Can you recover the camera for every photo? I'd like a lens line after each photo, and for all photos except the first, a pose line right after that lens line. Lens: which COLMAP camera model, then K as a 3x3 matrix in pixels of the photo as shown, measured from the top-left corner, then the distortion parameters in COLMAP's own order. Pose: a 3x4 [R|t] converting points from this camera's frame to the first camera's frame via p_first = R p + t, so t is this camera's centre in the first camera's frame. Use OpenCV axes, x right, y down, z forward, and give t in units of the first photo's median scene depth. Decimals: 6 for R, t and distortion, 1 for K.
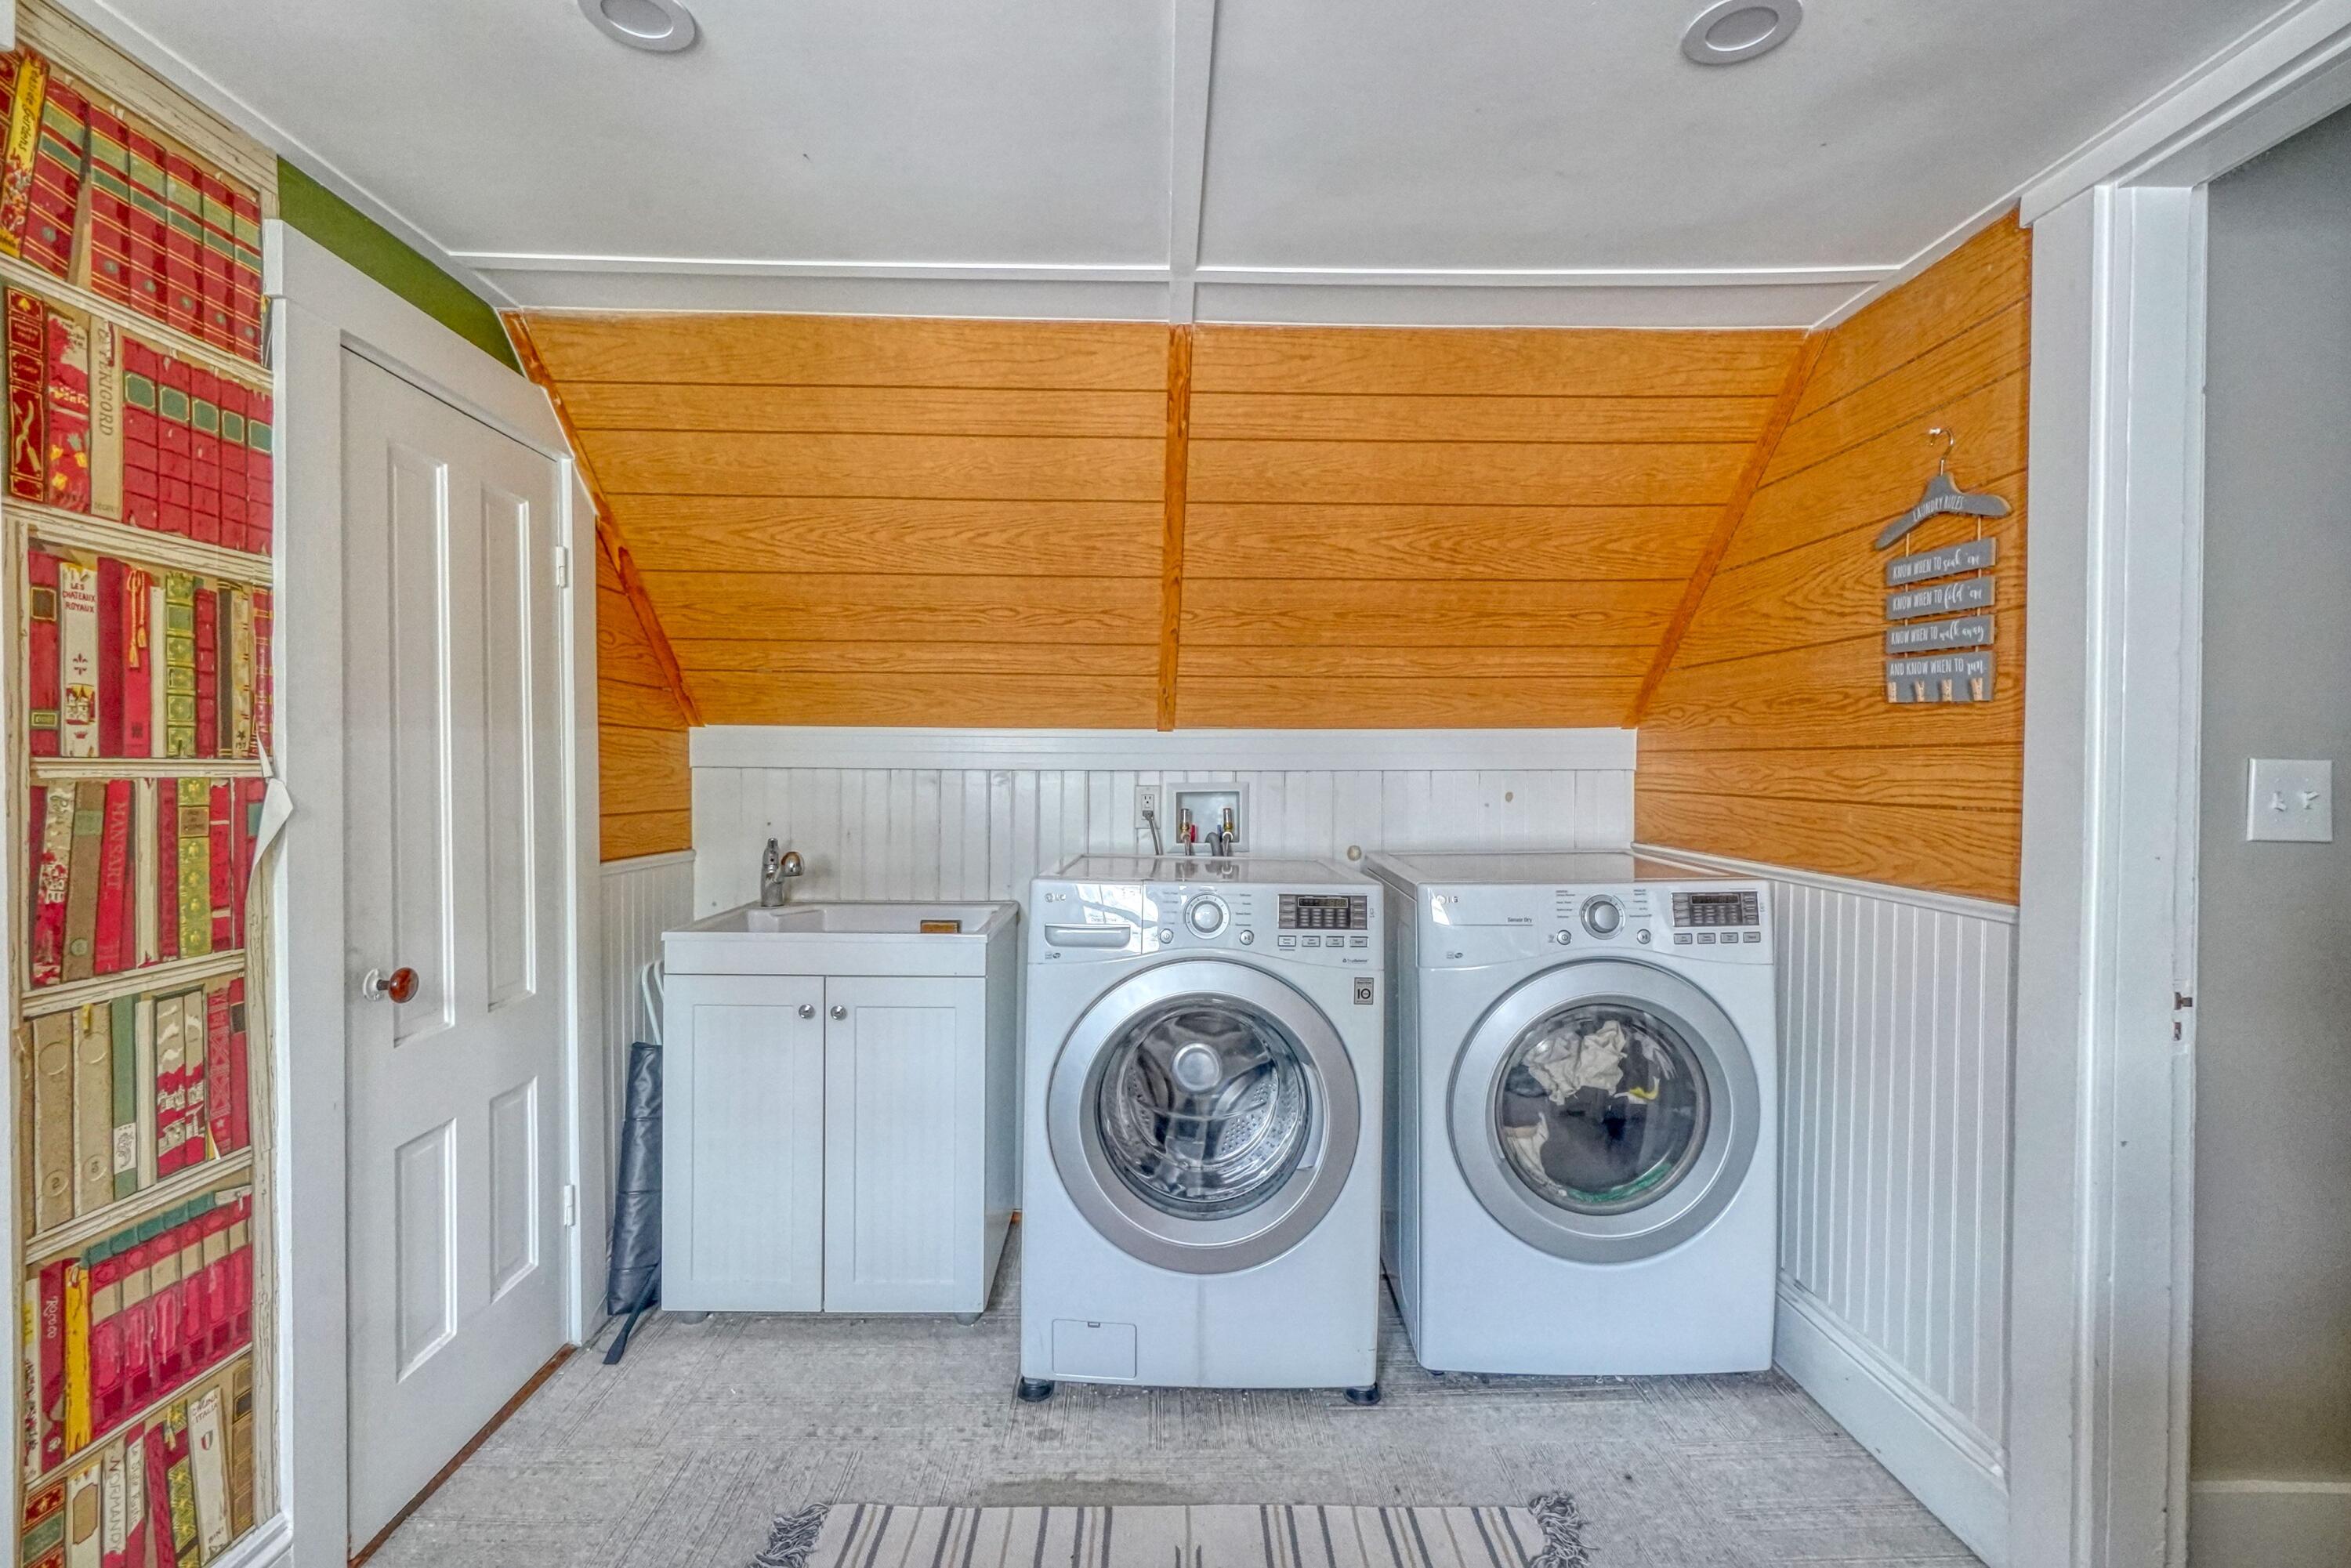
lens RADIAL K [[1038.2, 0, 1163.5], [0, 1038.2, 781.0], [0, 0, 1]] dist [0.000034, 0.002213]
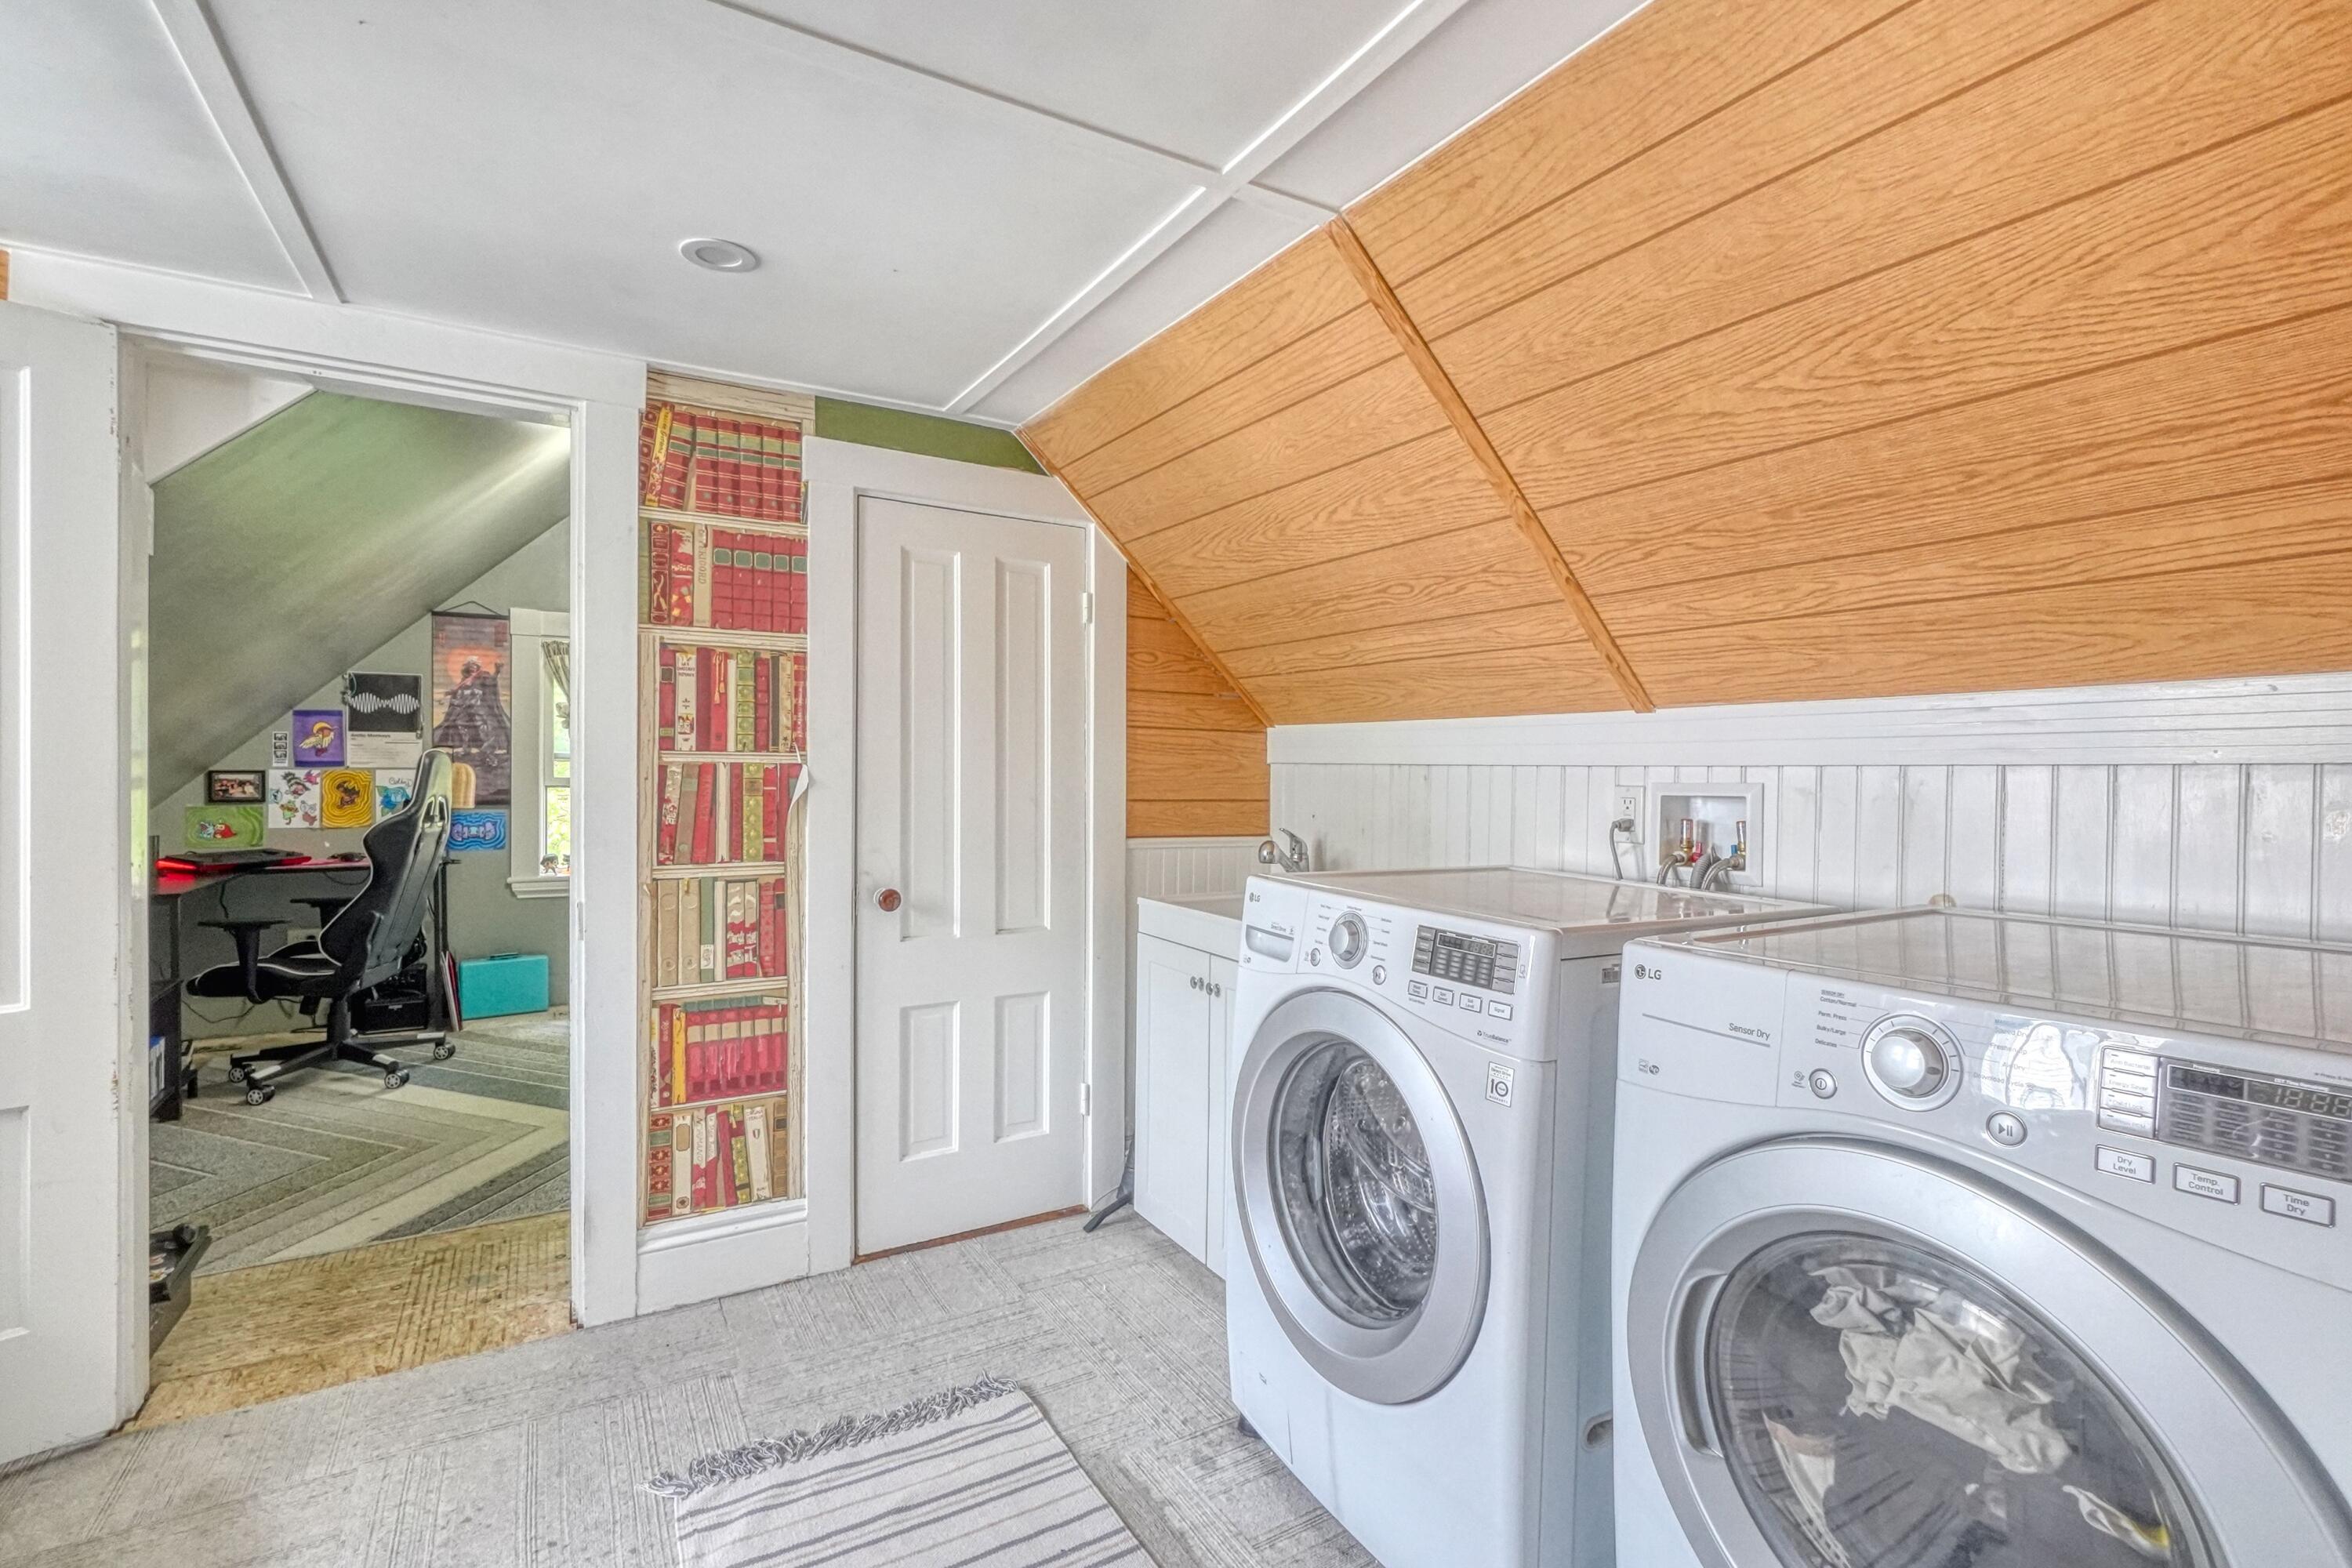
lens RADIAL K [[1038.7, 0, 1157.7], [0, 1038.7, 779.8], [0, 0, 1]] dist [0.000034, 0.002213]
pose [[0.510676, 0.010503, -0.859709, 0.964570], [-0.018149, 0.999834, 0.001435, 0.010988], [0.859582, 0.014870, 0.510782, 0.674472]]
